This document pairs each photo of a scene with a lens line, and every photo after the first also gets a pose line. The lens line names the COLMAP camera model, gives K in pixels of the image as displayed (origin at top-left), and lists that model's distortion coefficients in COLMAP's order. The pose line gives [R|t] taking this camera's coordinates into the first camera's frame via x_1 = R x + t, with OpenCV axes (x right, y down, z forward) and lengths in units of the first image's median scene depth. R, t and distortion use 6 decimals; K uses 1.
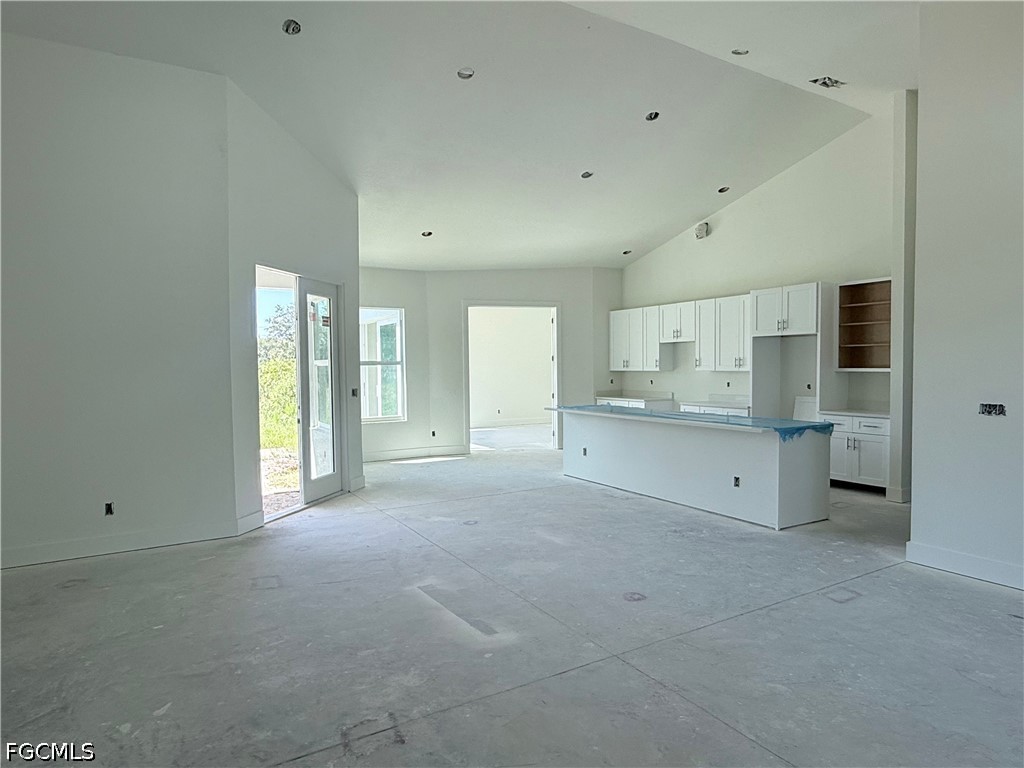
lens RADIAL K [[614.4, 0, 514.8], [0, 614.4, 388.5], [0, 0, 1]] dist [-0.001073, 0.001068]
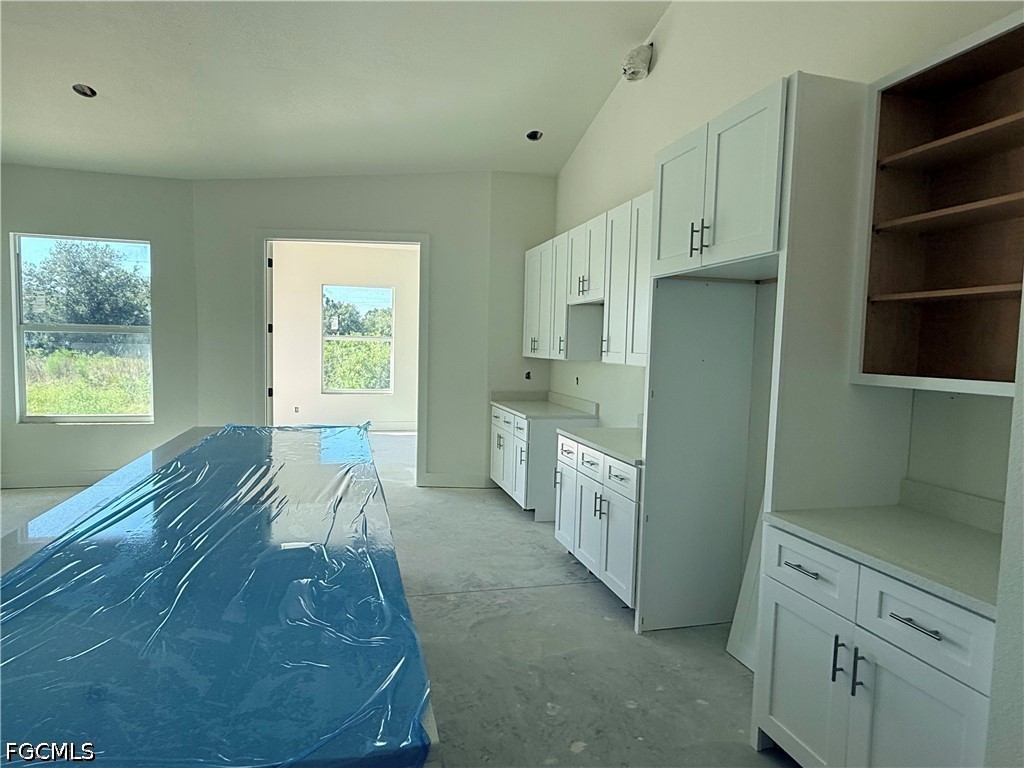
lens RADIAL K [[609.8, 0, 512.4], [0, 609.8, 394.8], [0, 0, 1]] dist [0.004159, 0.000575]
pose [[0.962924, 0.057368, -0.263602, 0.489354], [-0.047009, 0.997860, 0.045444, -0.031127], [0.265645, -0.031367, 0.963560, 0.740174]]
